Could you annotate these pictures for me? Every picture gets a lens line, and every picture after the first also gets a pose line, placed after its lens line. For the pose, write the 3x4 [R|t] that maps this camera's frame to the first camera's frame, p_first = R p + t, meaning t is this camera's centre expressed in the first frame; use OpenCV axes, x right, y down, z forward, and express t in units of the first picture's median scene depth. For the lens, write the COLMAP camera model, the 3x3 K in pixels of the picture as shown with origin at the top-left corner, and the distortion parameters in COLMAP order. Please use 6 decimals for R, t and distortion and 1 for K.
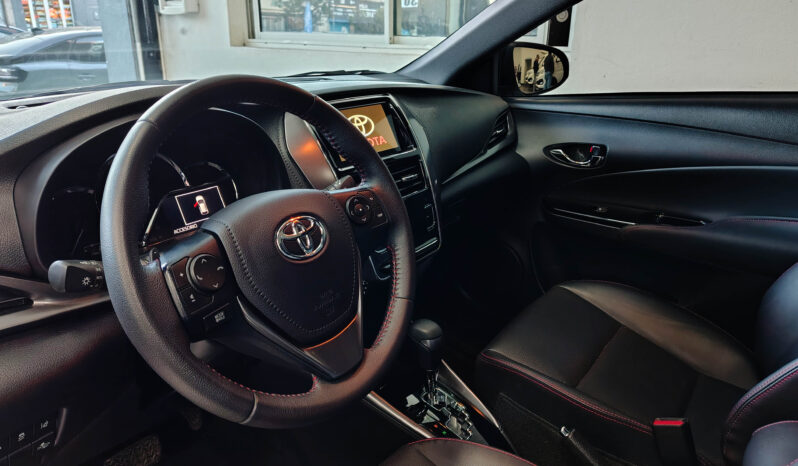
lens RADIAL K [[577.6, 0, 396.2], [0, 577.6, 233.3], [0, 0, 1]] dist [0.029493, -0.049435]
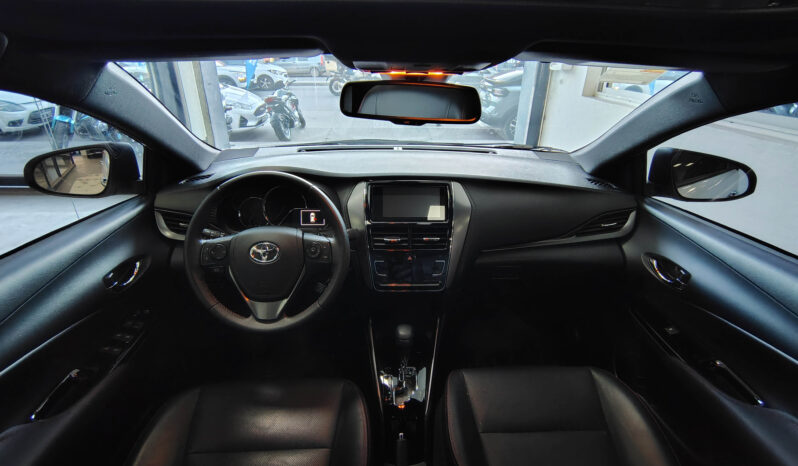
lens RADIAL K [[388.8, 0, 400.4], [0, 388.8, 236.7], [0, 0, 1]] dist [0.000363, 0.000085]
pose [[0.614108, 0.345232, -0.709709, 0.450606], [-0.272315, 0.936714, 0.220024, -0.197372], [0.740754, 0.058146, 0.669256, 0.168777]]
